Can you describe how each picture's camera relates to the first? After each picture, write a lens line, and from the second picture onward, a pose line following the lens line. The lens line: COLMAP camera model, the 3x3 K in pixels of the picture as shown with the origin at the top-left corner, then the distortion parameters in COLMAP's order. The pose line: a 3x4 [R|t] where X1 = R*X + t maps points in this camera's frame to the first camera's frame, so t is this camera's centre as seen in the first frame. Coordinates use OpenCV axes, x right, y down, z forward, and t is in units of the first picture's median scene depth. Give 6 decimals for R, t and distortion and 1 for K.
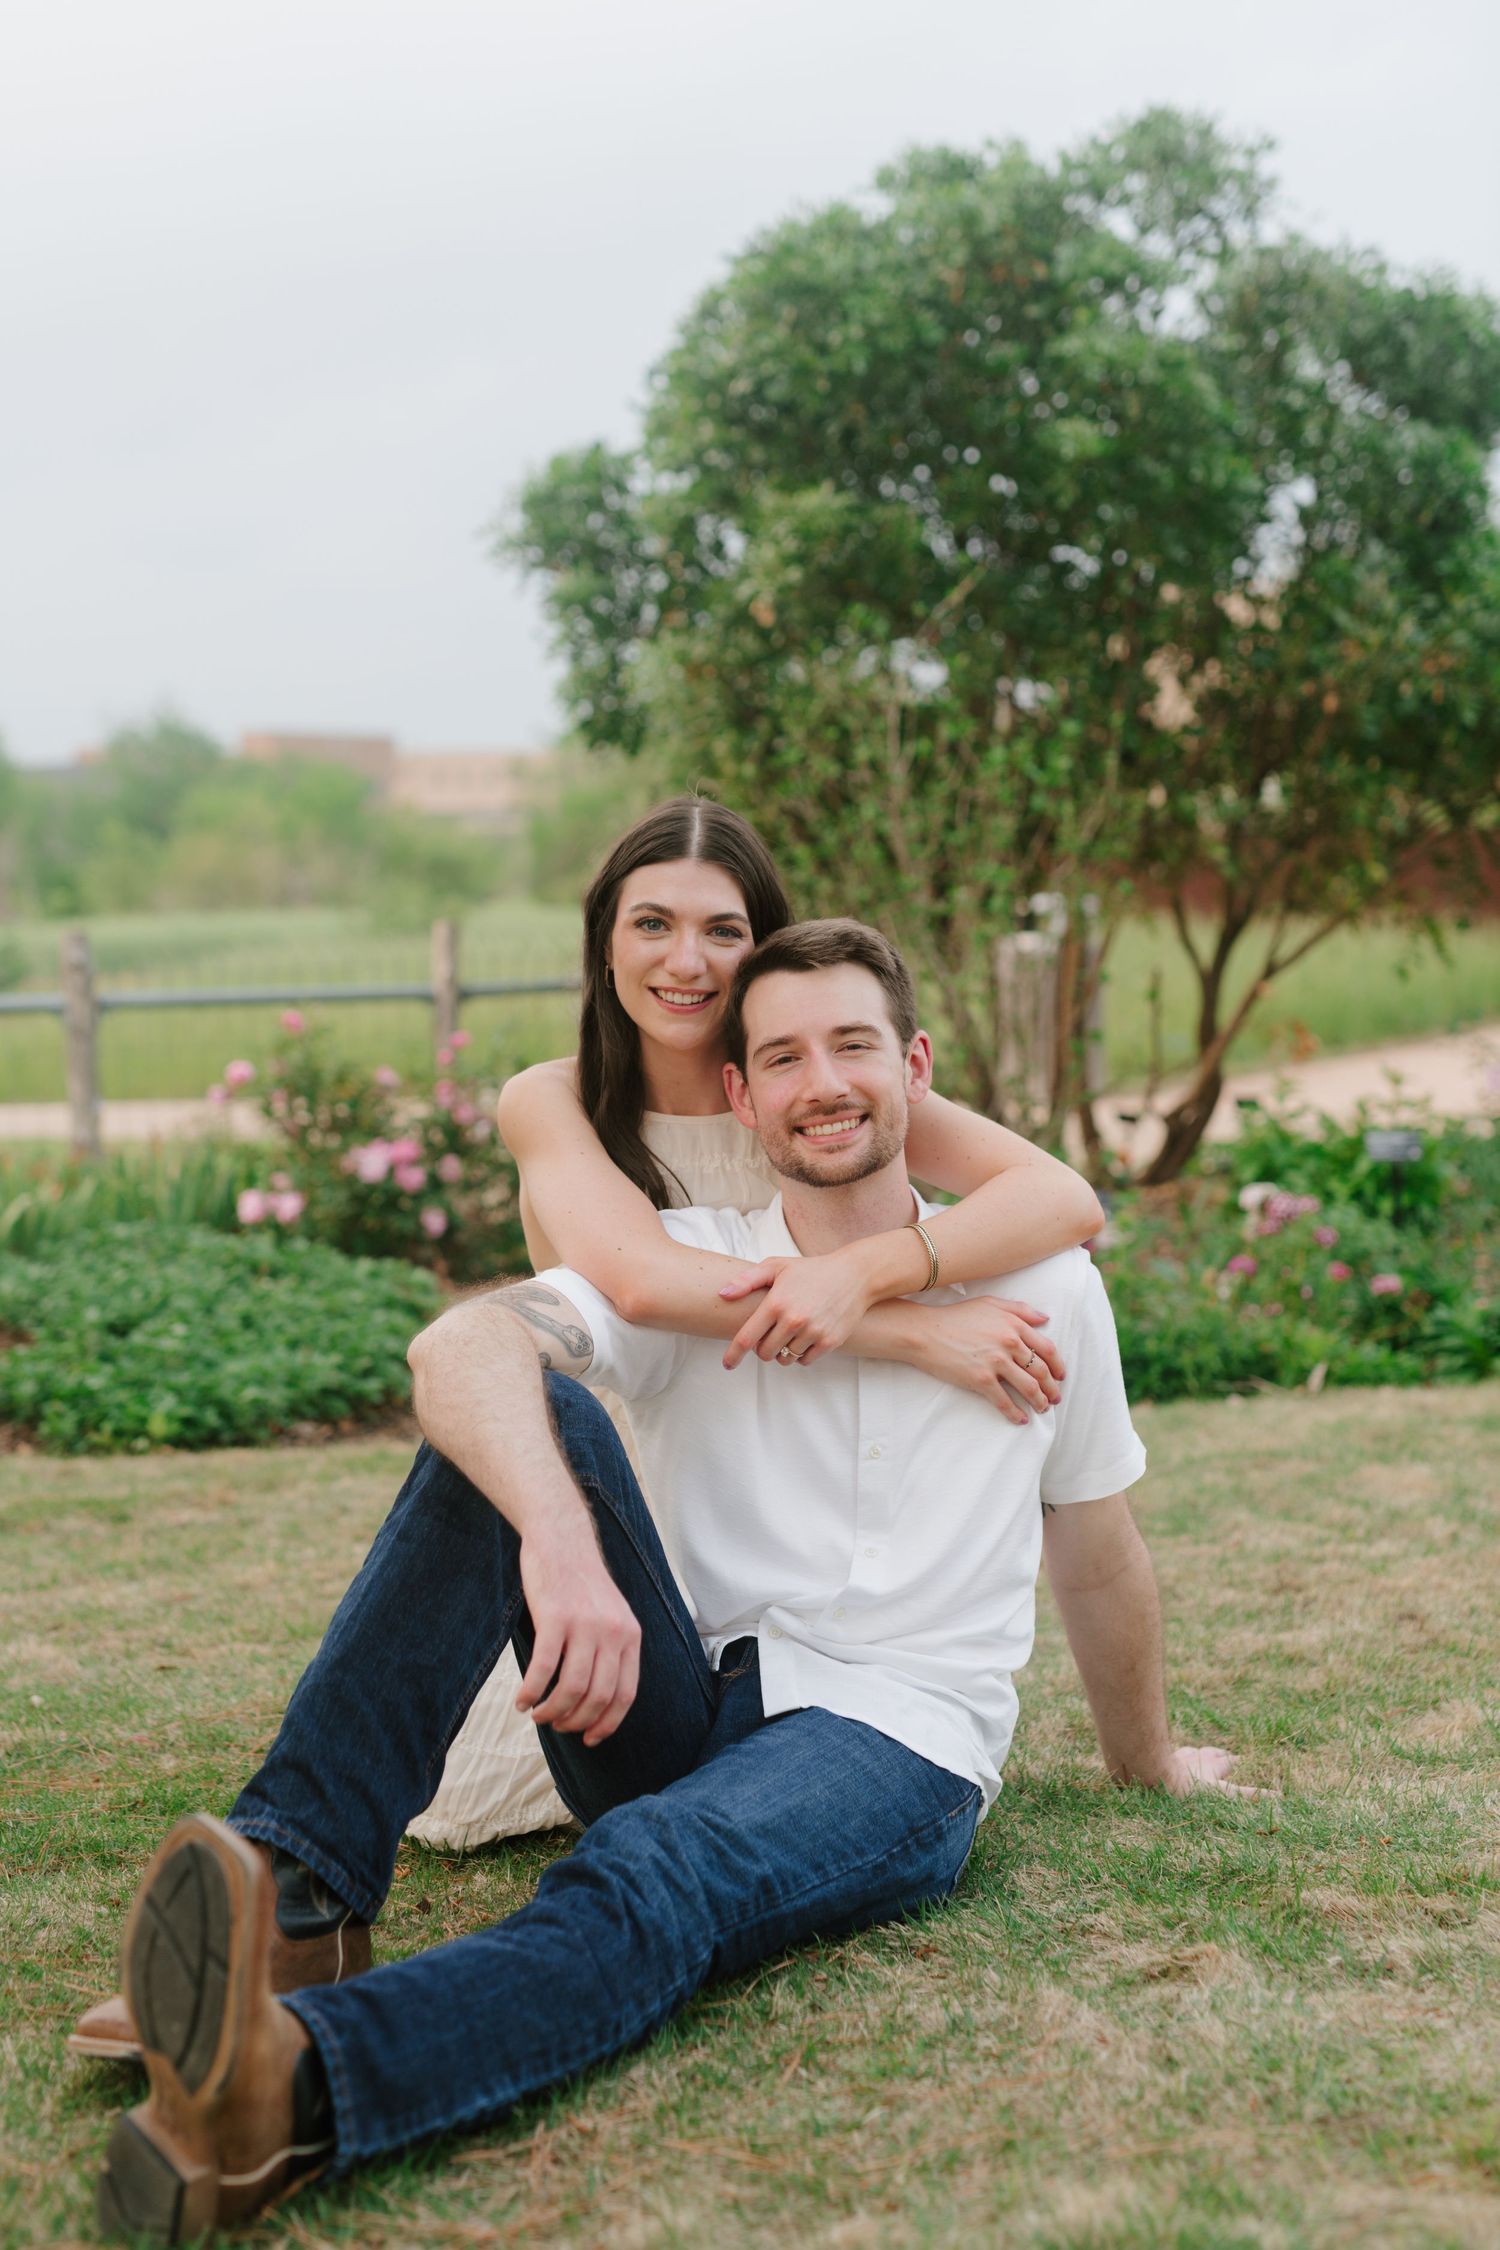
lens RADIAL K [[3316.9, 0, 750.0], [0, 3316.9, 1080.7], [0, 0, 1]] dist [-0.008250, -0.518518]
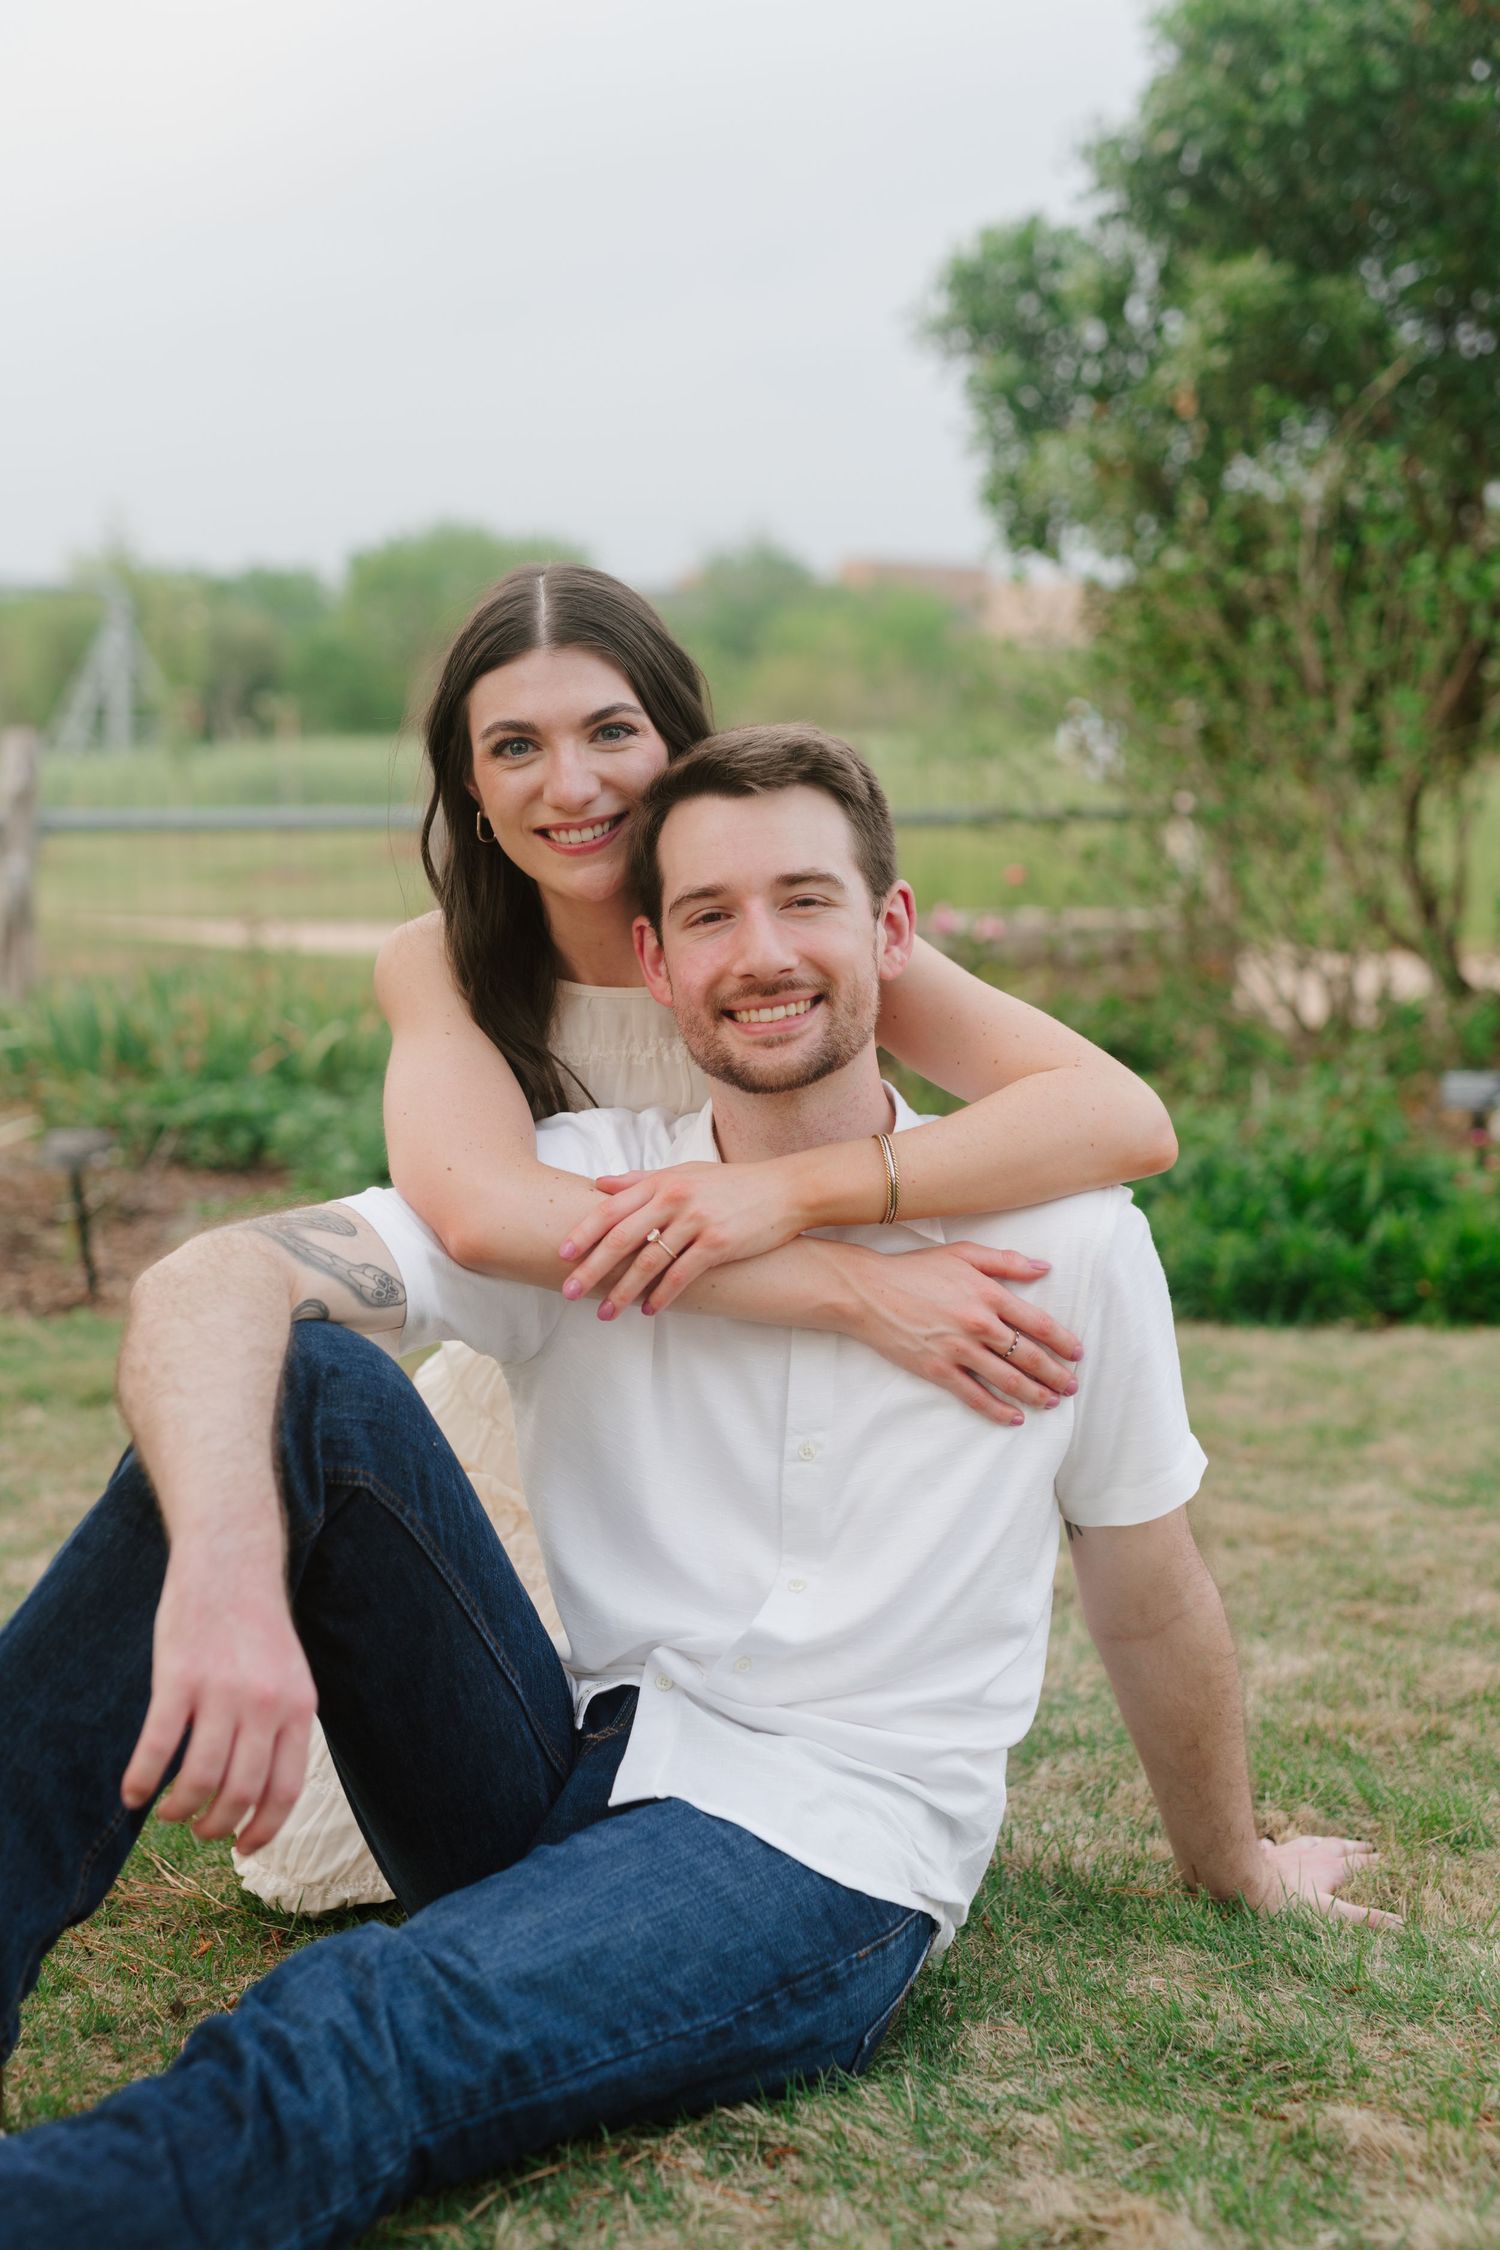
lens RADIAL K [[3248.2, 0, 750.0], [0, 3248.2, 1125.0], [0, 0, 1]] dist [-0.003194, -0.154781]
pose [[0.980995, 0.041619, -0.189517, 0.159384], [-0.029021, 0.997210, 0.068770, -0.010237], [0.191851, -0.061963, 0.979466, 0.289528]]
